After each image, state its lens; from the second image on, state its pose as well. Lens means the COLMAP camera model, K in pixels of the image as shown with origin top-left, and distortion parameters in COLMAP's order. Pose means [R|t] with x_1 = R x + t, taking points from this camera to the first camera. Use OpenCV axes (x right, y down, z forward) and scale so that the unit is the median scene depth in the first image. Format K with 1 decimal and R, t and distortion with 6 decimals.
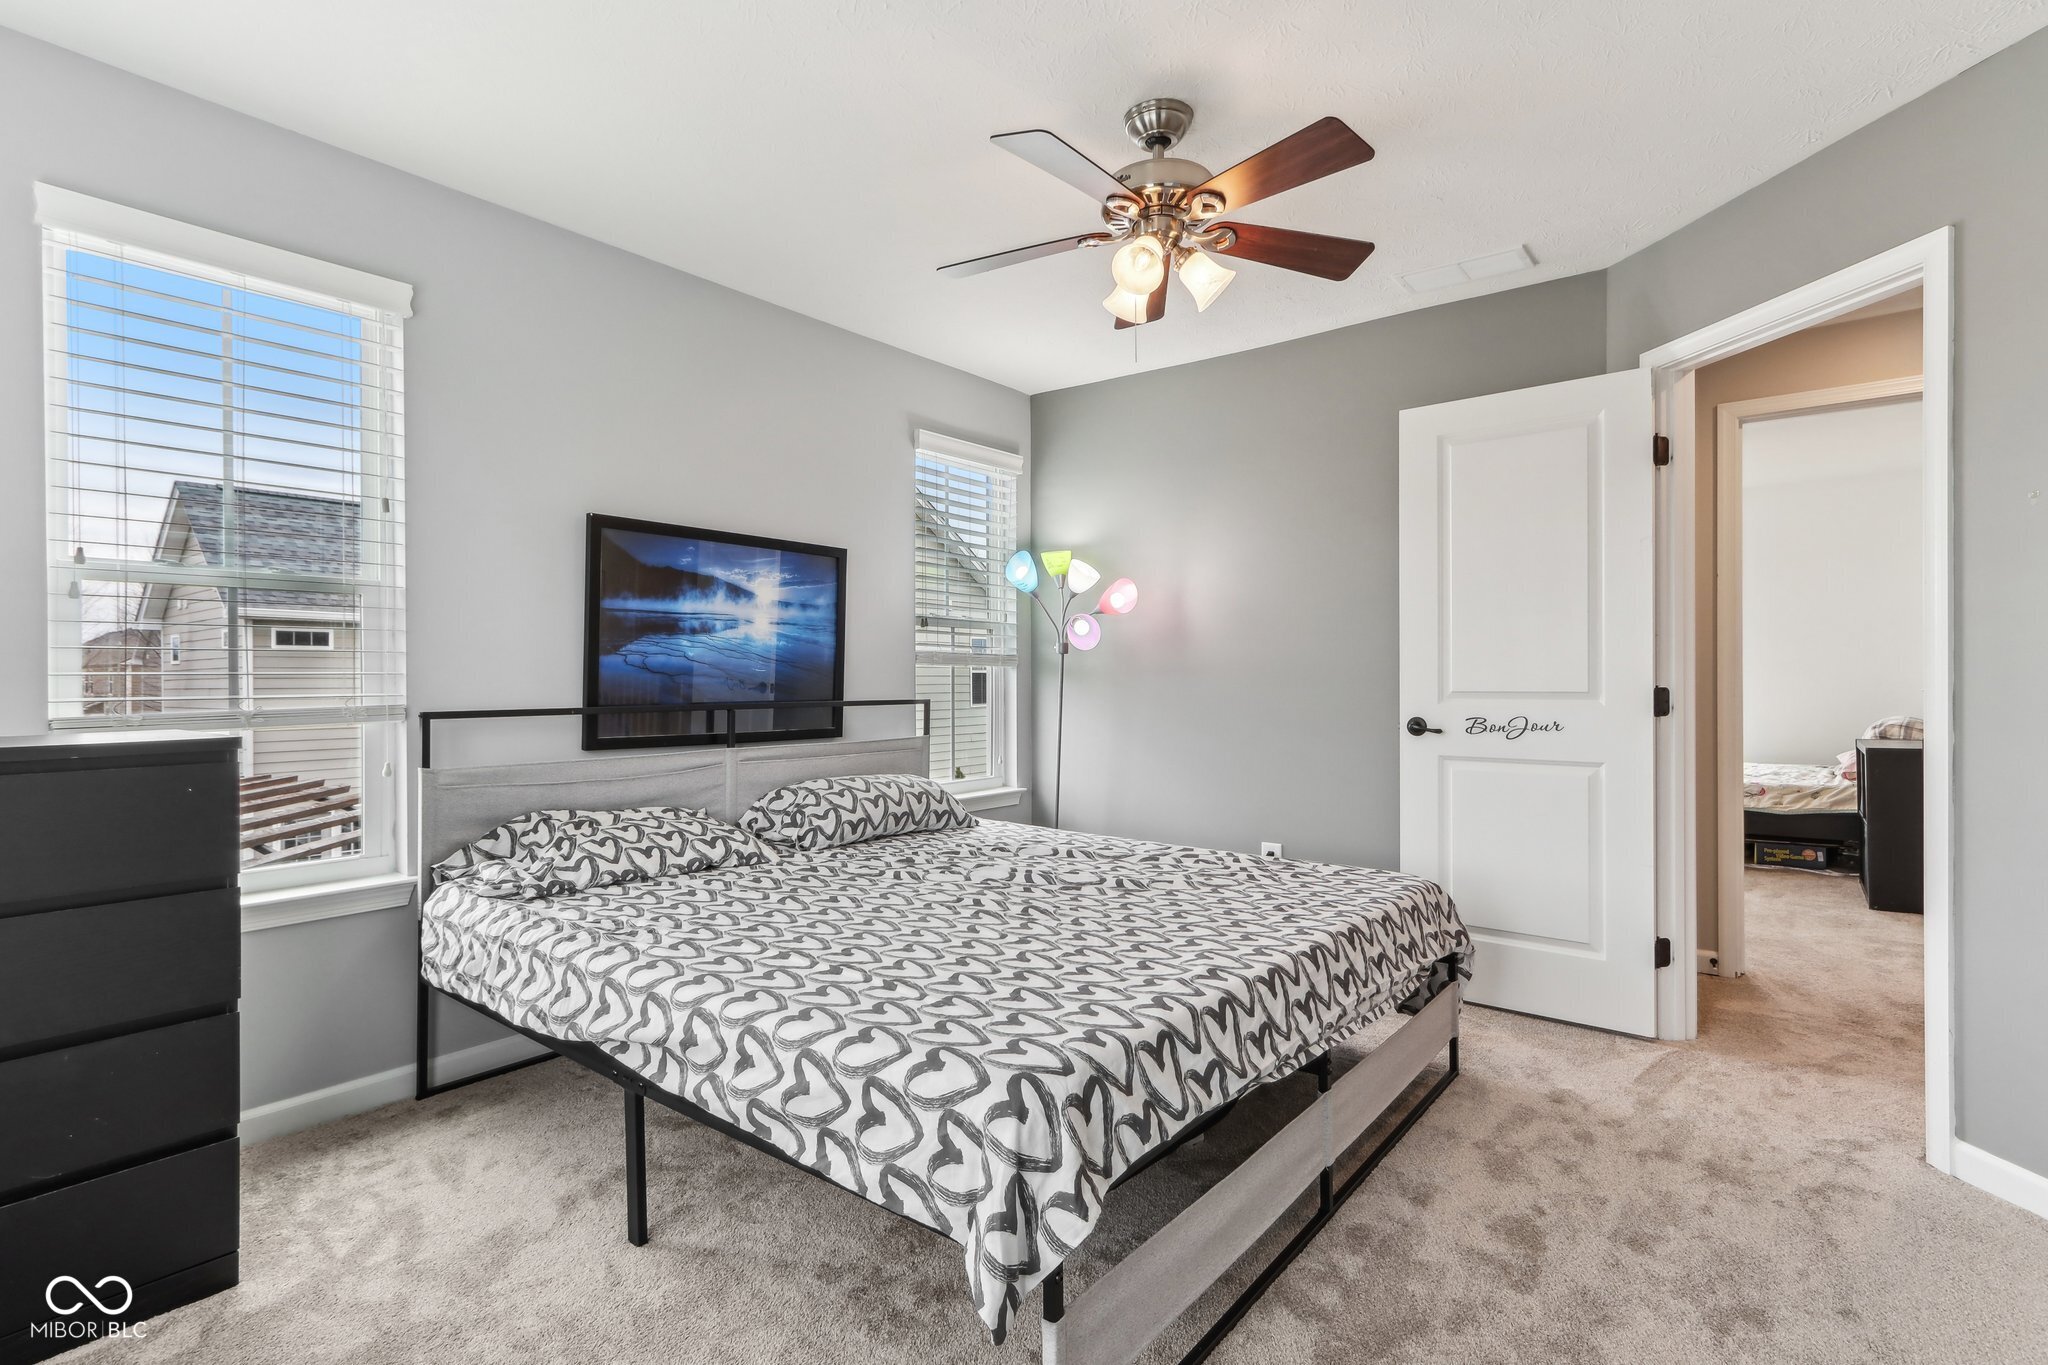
lens RADIAL K [[984.9, 0, 999.1], [0, 984.9, 681.9], [0, 0, 1]] dist [-0.000281, 0.000804]
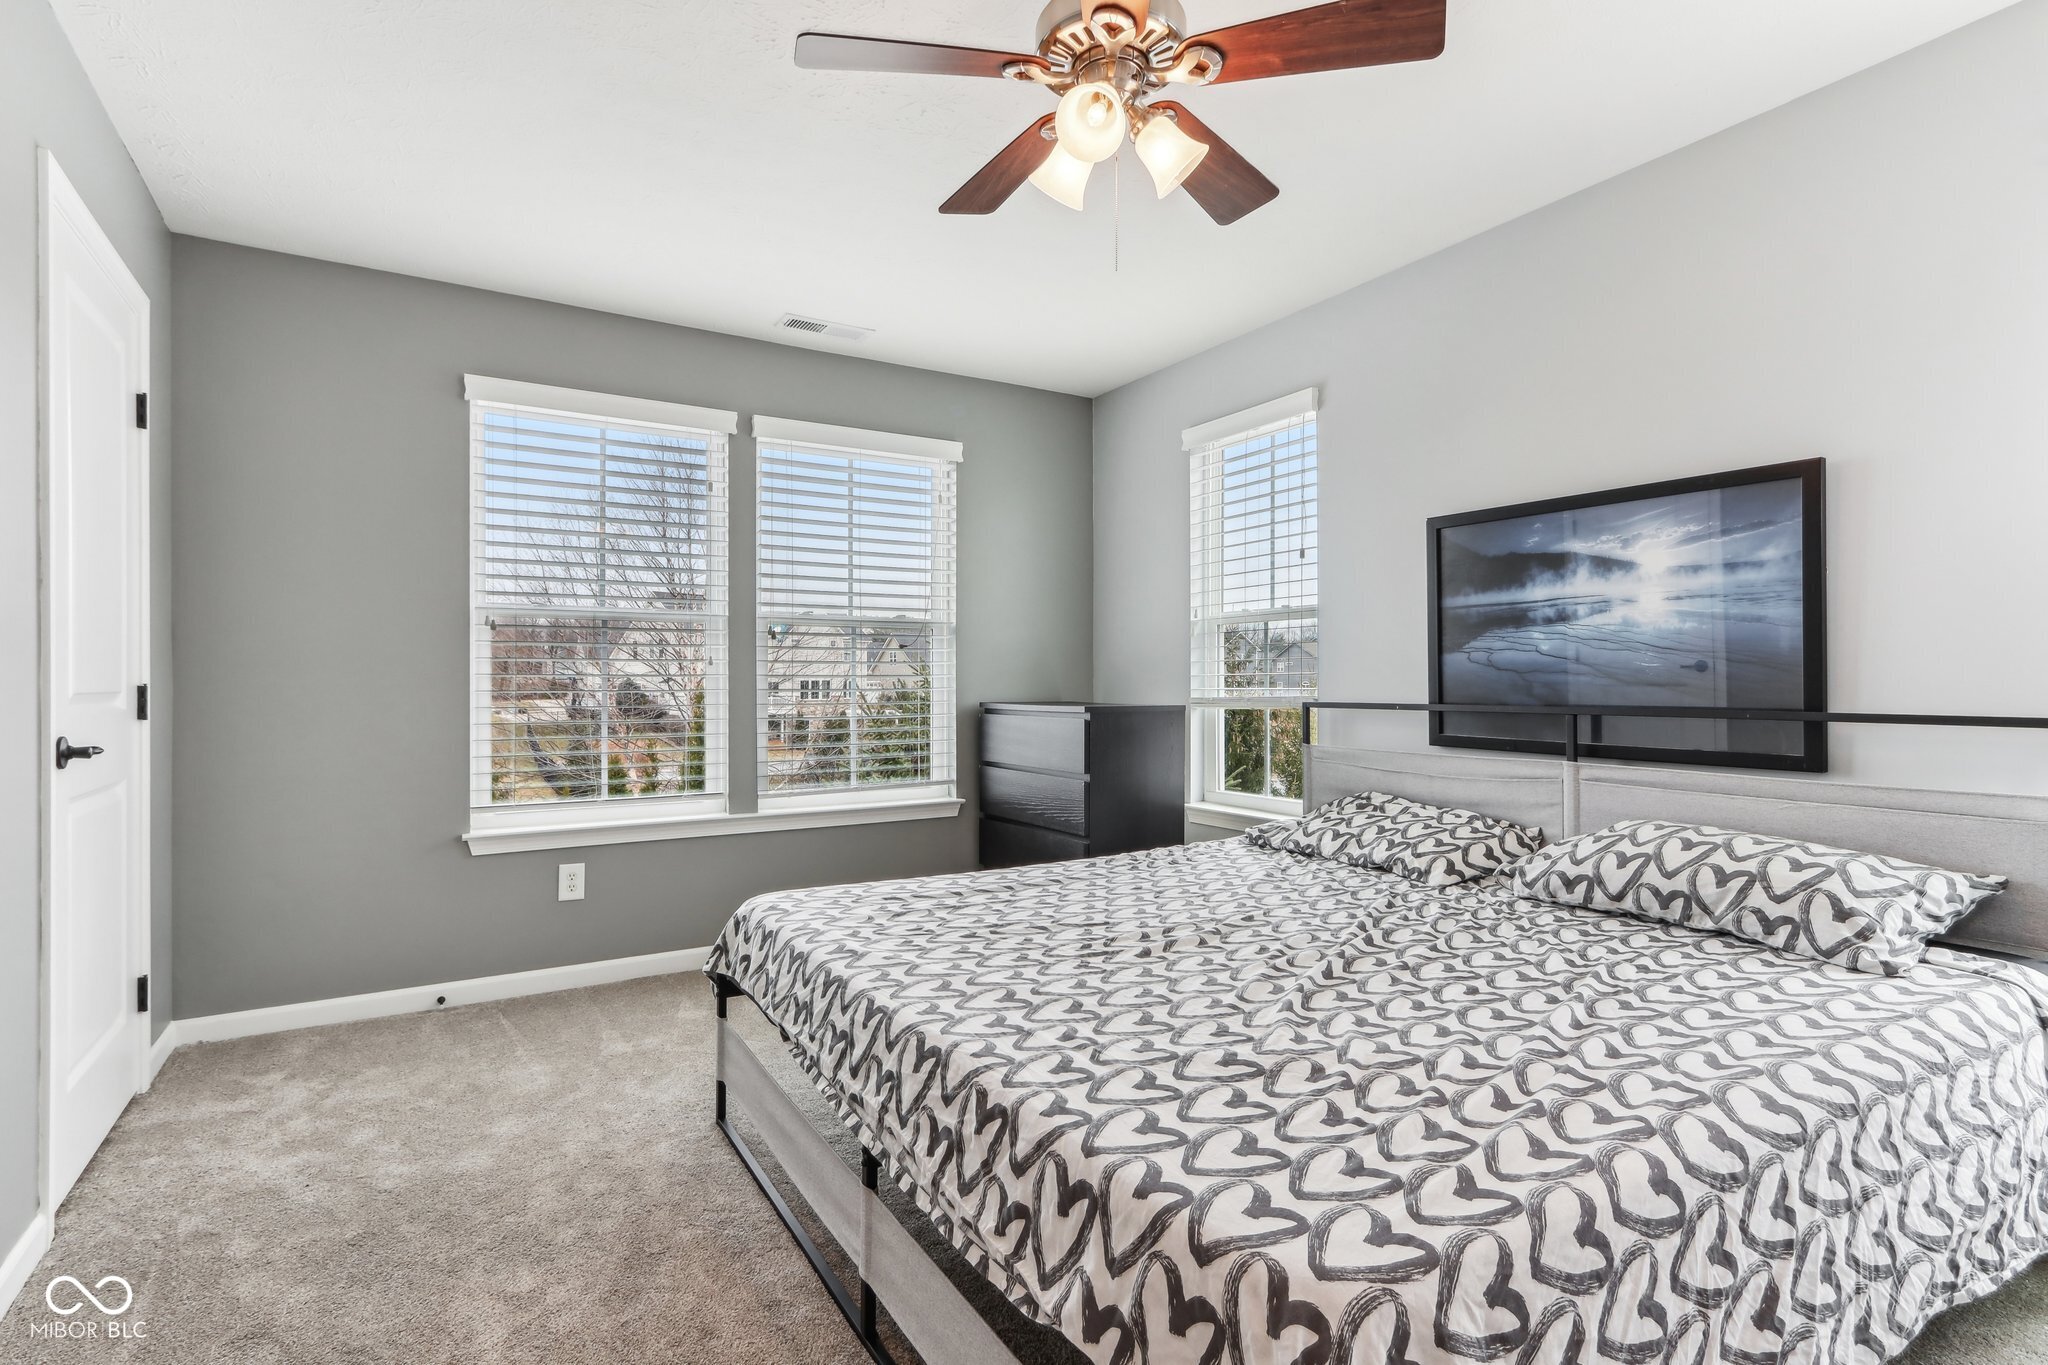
lens RADIAL K [[984.9, 0, 999.1], [0, 984.9, 681.9], [0, 0, 1]] dist [-0.000281, 0.000804]
pose [[-0.341140, 0.002047, -0.940010, 0.655387], [-0.002070, 0.999994, 0.002929, -0.000023], [0.940010, 0.002945, -0.341133, 0.843096]]
